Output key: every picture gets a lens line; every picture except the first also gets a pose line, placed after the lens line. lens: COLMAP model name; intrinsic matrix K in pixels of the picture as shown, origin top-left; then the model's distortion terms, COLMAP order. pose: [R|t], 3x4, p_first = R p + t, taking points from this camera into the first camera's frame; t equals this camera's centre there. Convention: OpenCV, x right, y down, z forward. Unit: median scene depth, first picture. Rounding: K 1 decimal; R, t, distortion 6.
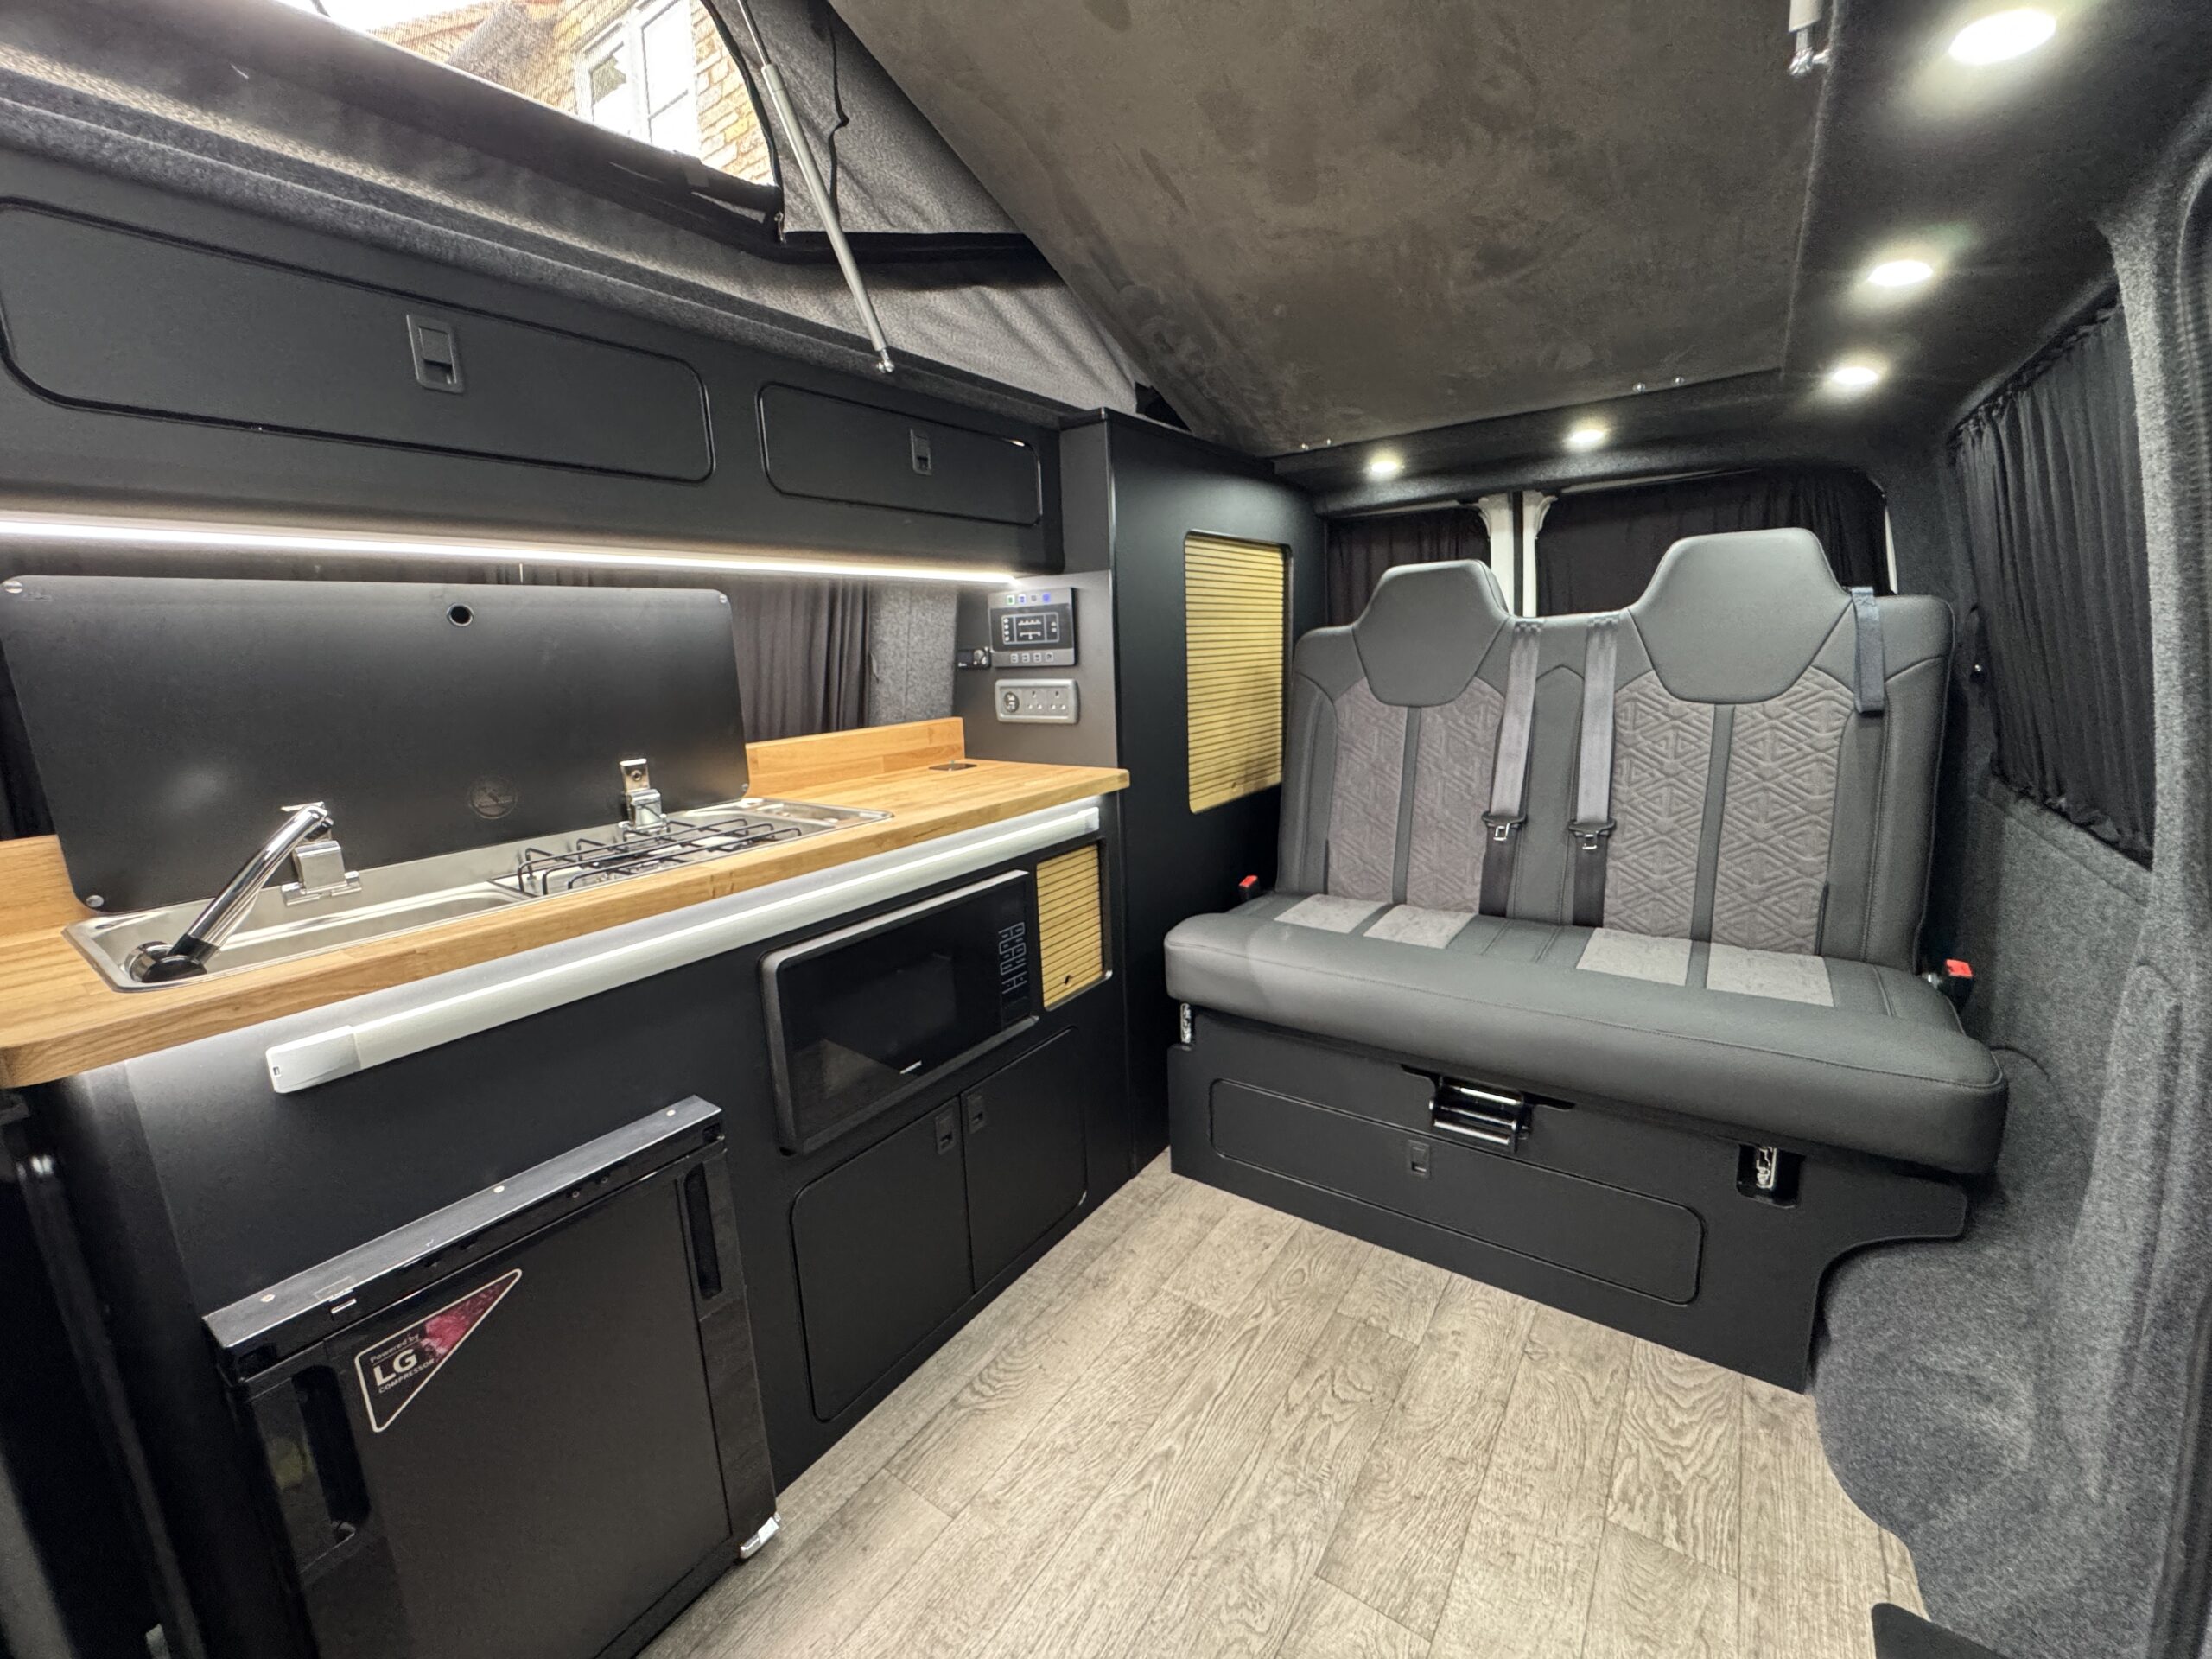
lens RADIAL K [[887.1, 0, 1105.2], [0, 887.1, 828.5], [0, 0, 1]] dist [-0.004256, 0.000829]
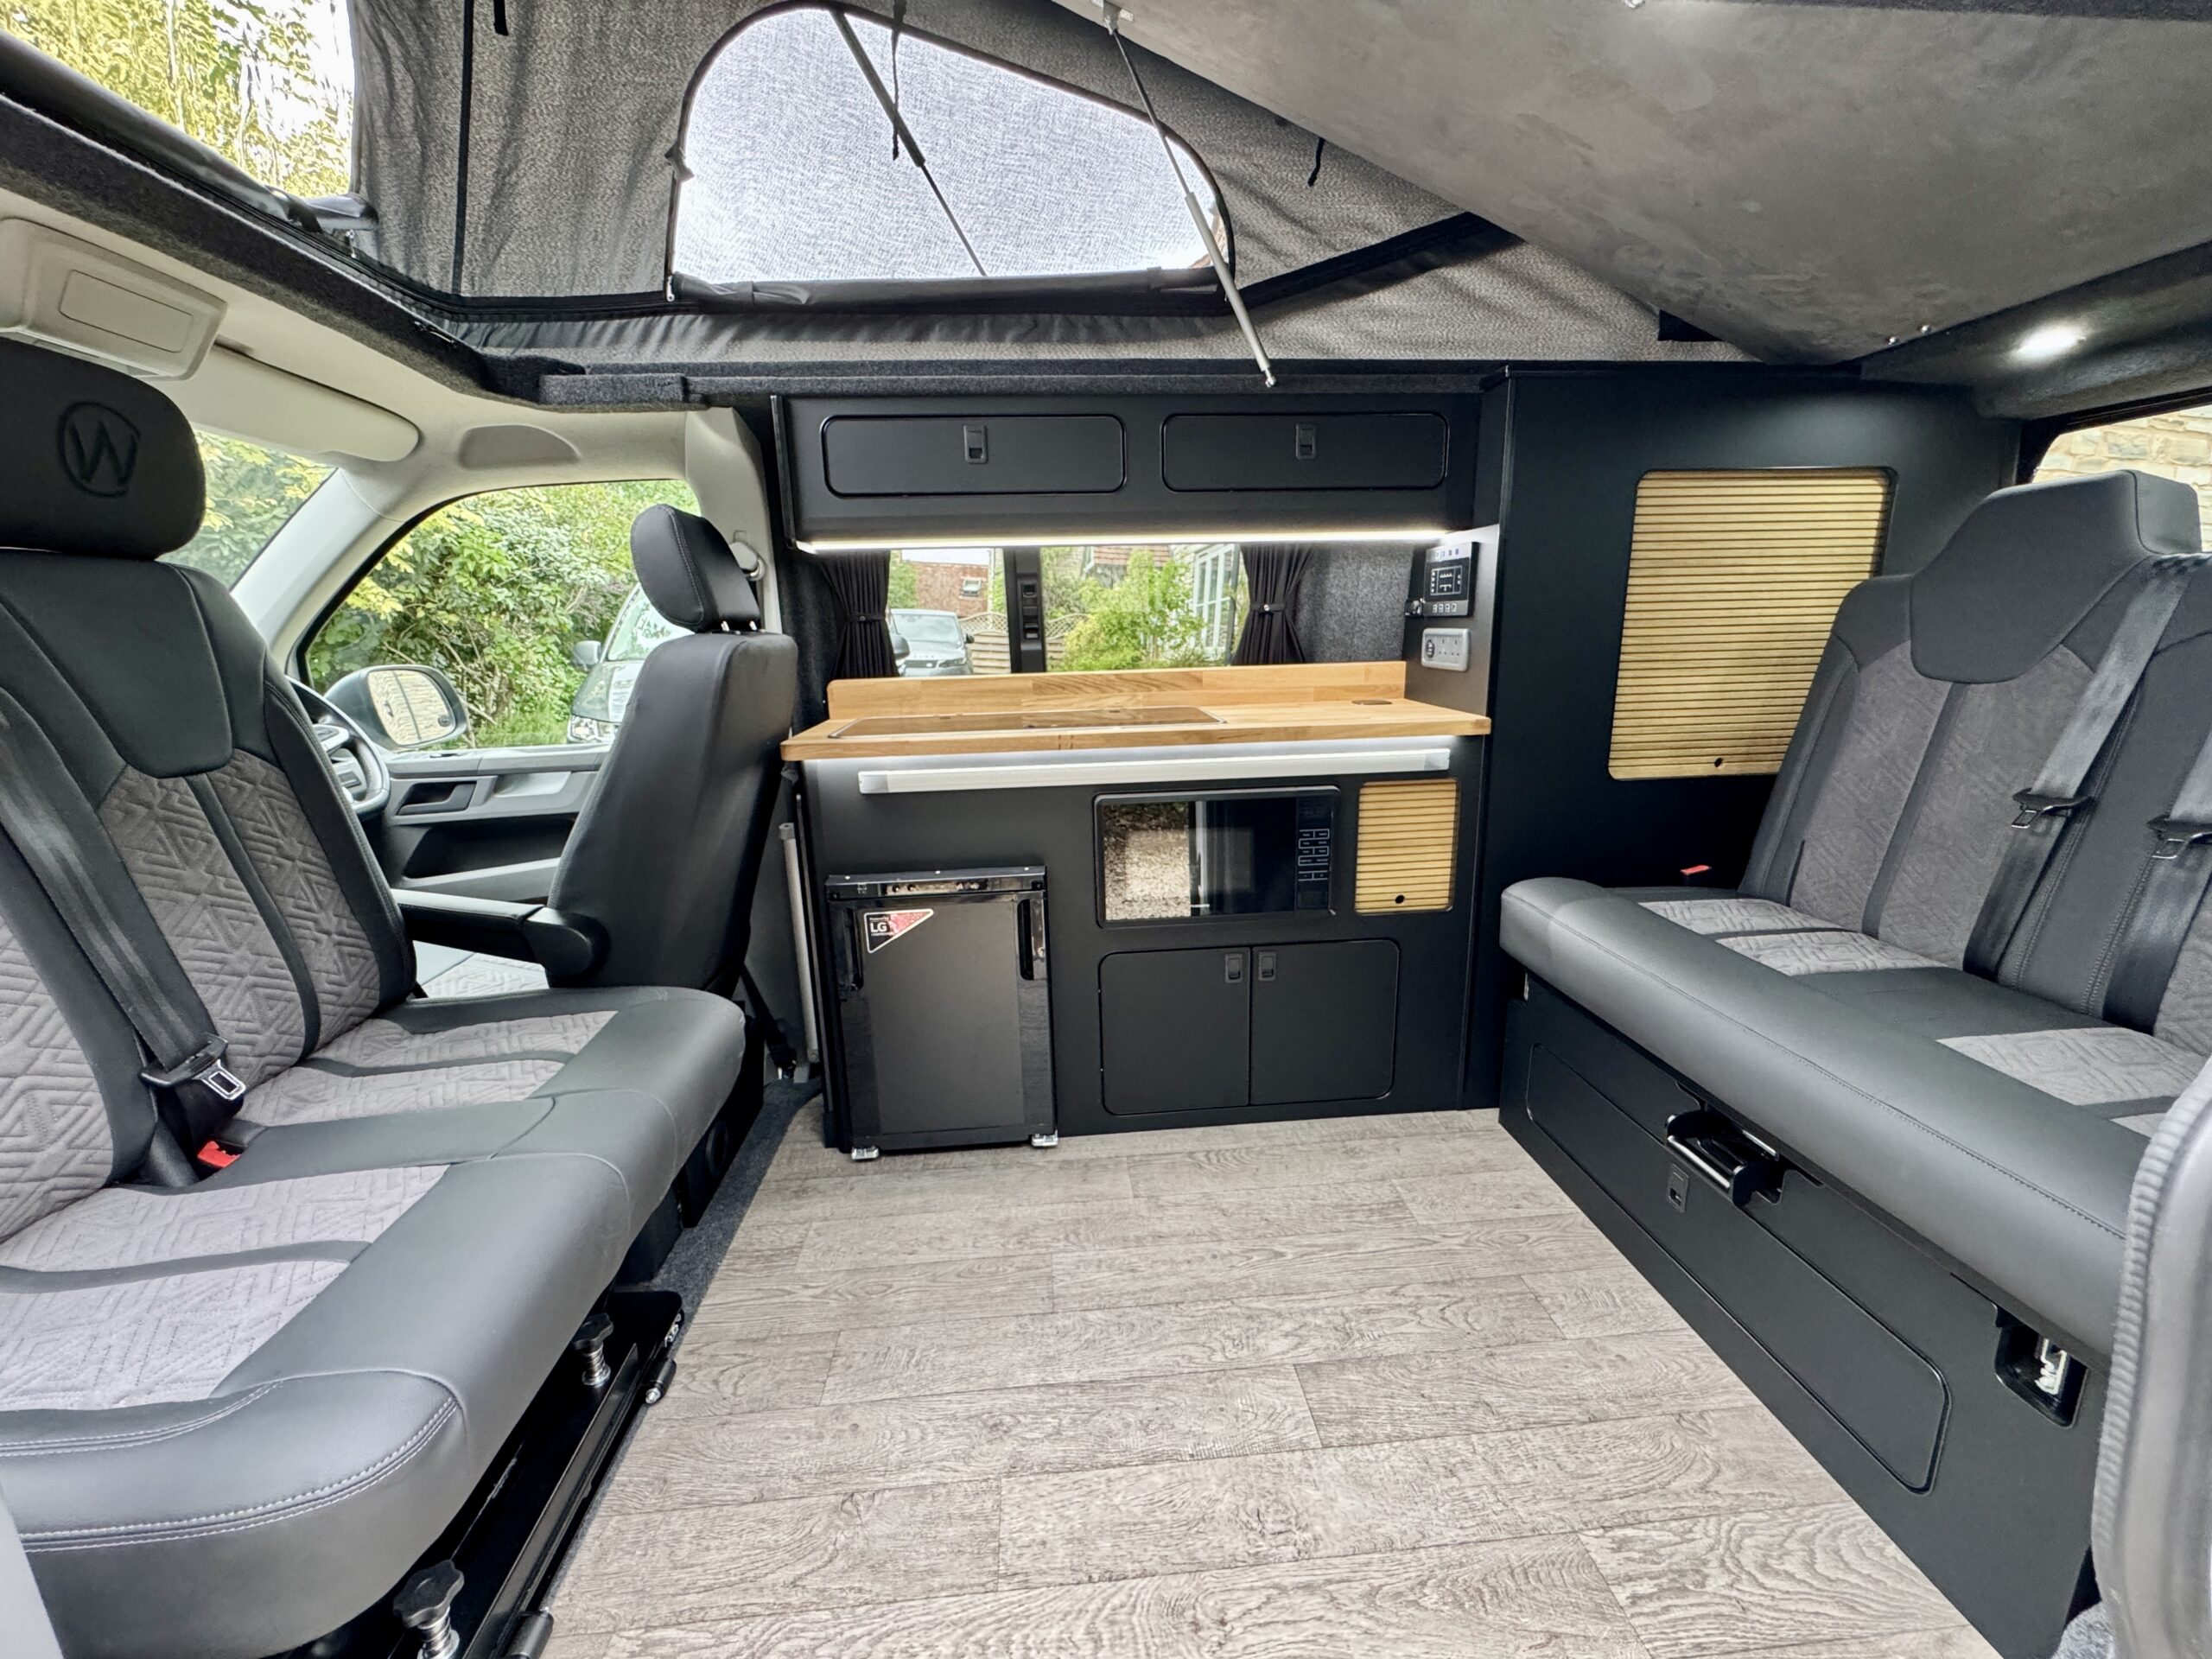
lens RADIAL K [[887.1, 0, 1106.3], [0, 887.1, 827.6], [0, 0, 1]] dist [-0.004256, 0.000829]
pose [[0.643105, 0.195528, -0.740395, 0.577801], [-0.155707, 0.980044, 0.123570, 0.001910], [0.749781, 0.035816, 0.660716, -0.022056]]
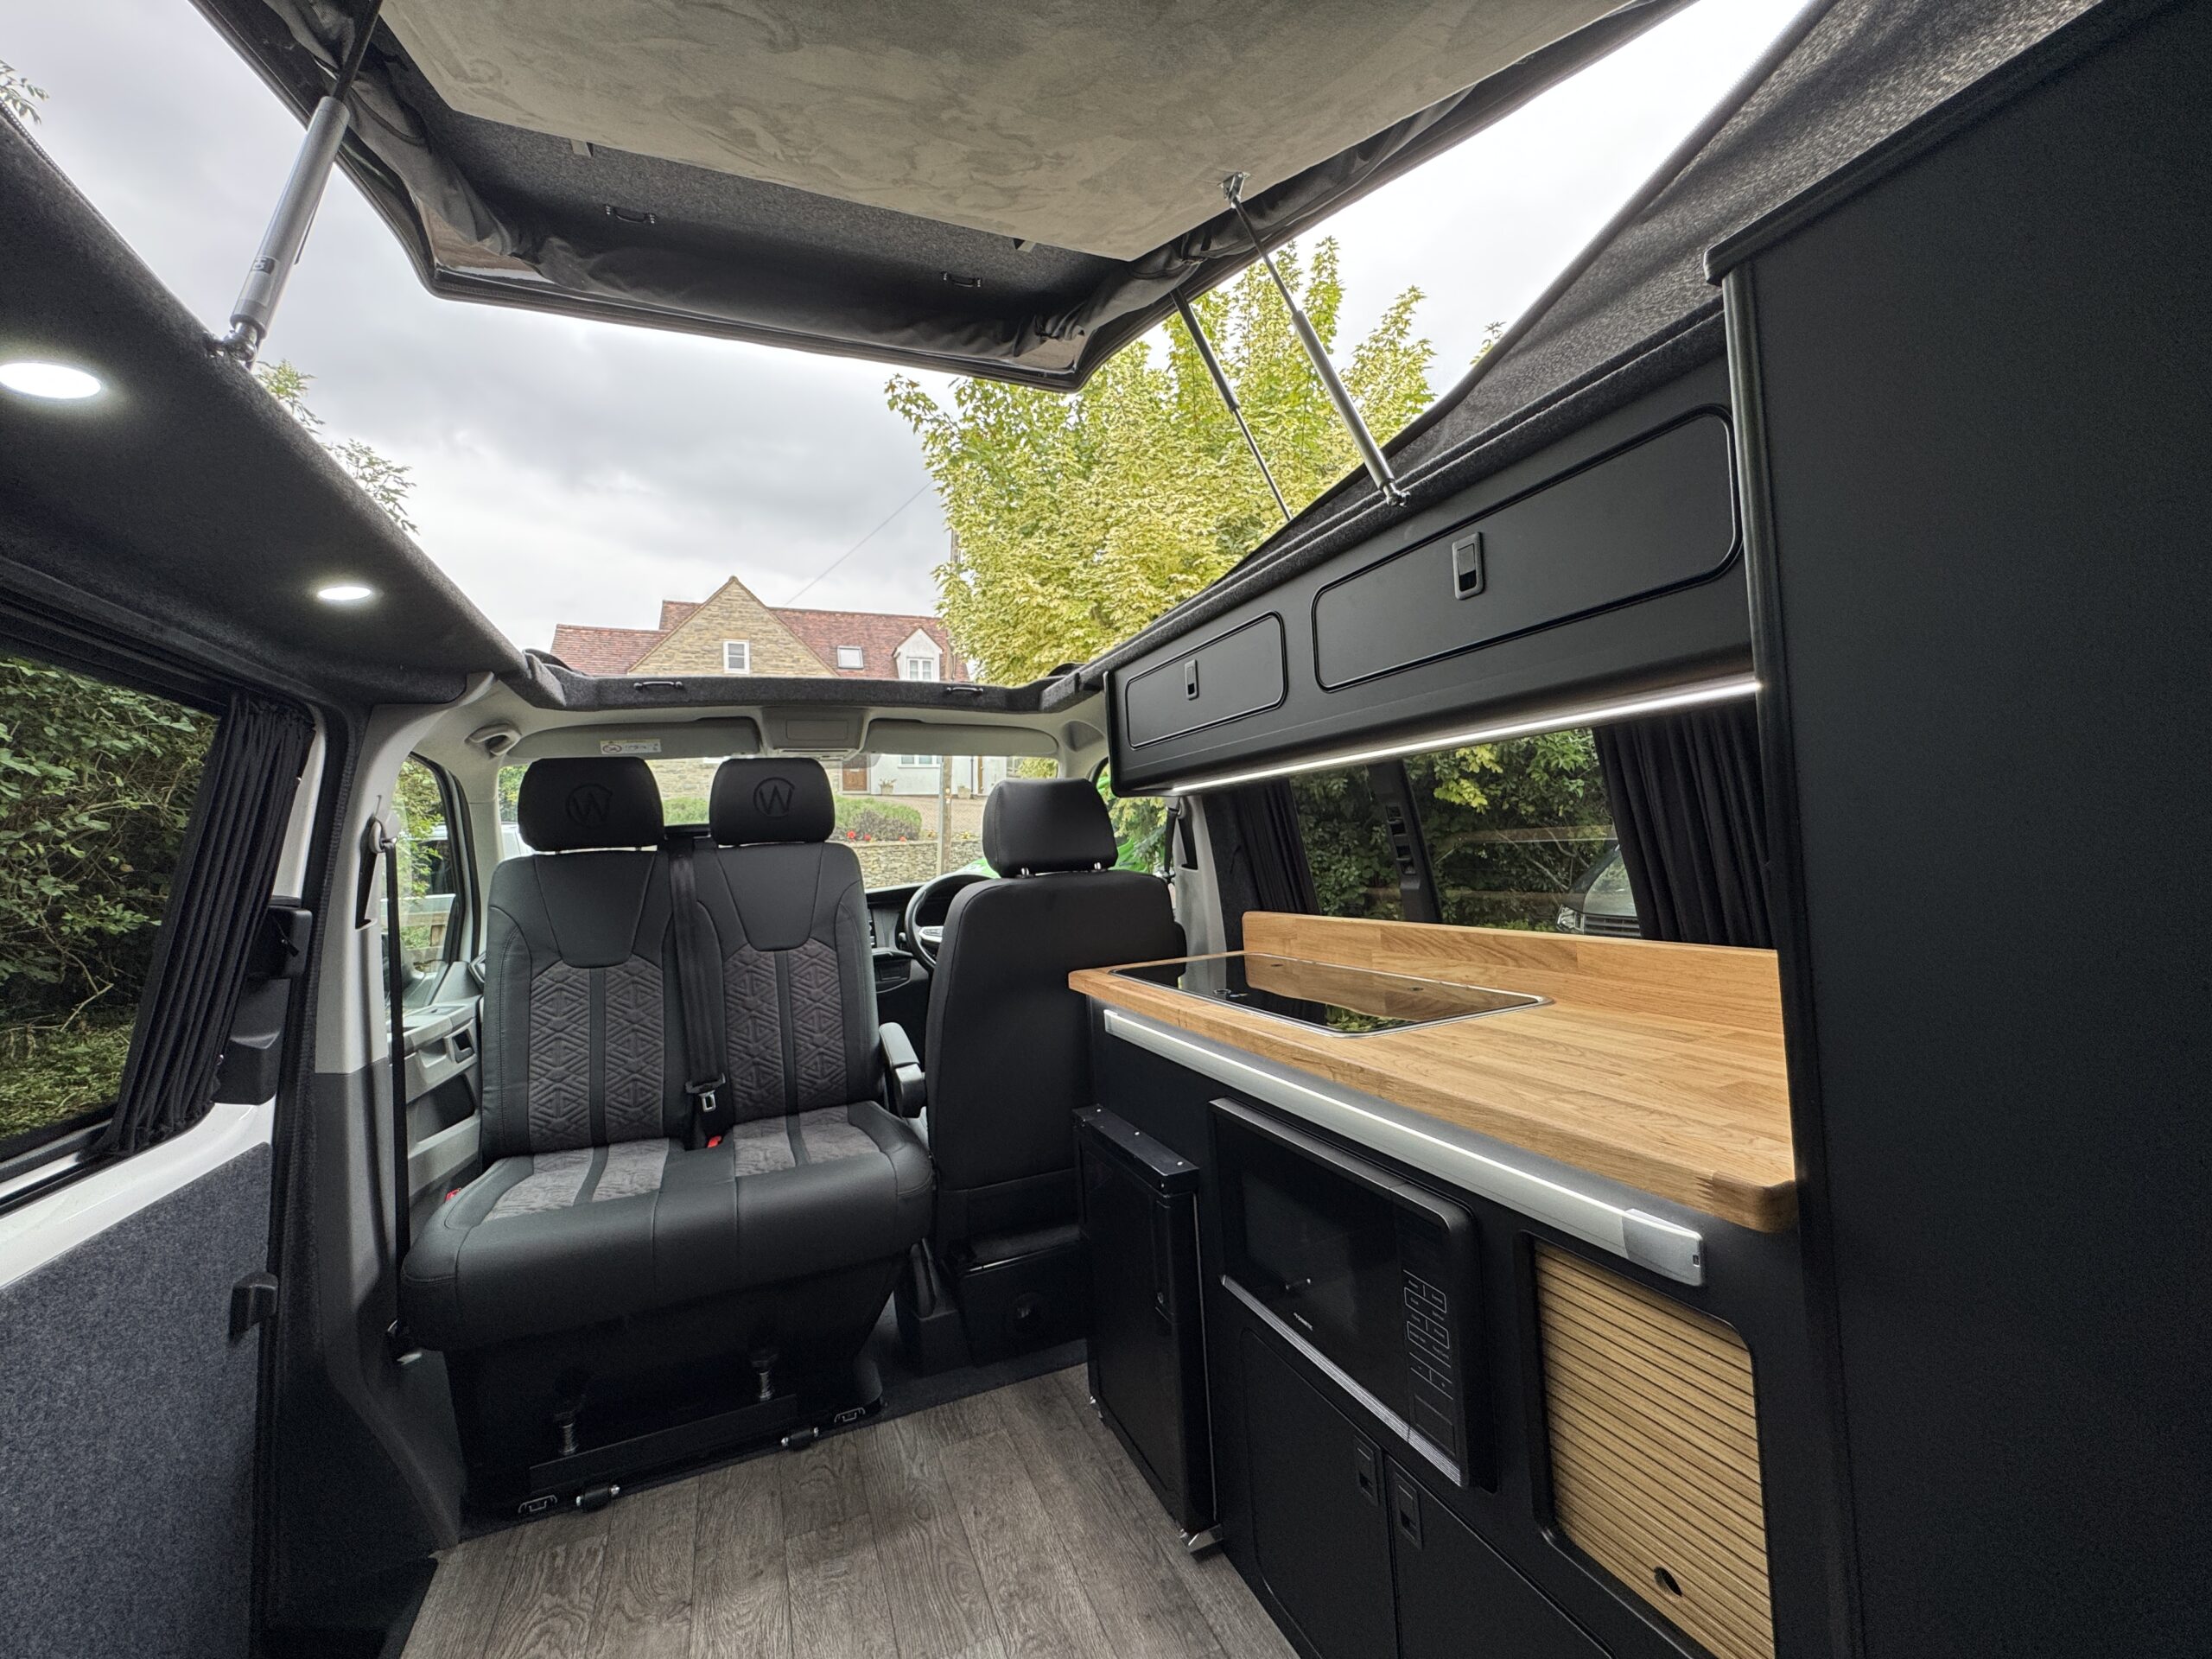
lens RADIAL K [[887.1, 0, 1105.3], [0, 887.1, 826.8], [0, 0, 1]] dist [-0.004256, 0.000829]
pose [[-0.528053, 0.052019, -0.847616, 0.497052], [-0.090964, 0.988915, 0.117360, -0.244964], [0.844325, 0.139075, -0.517468, 1.025808]]
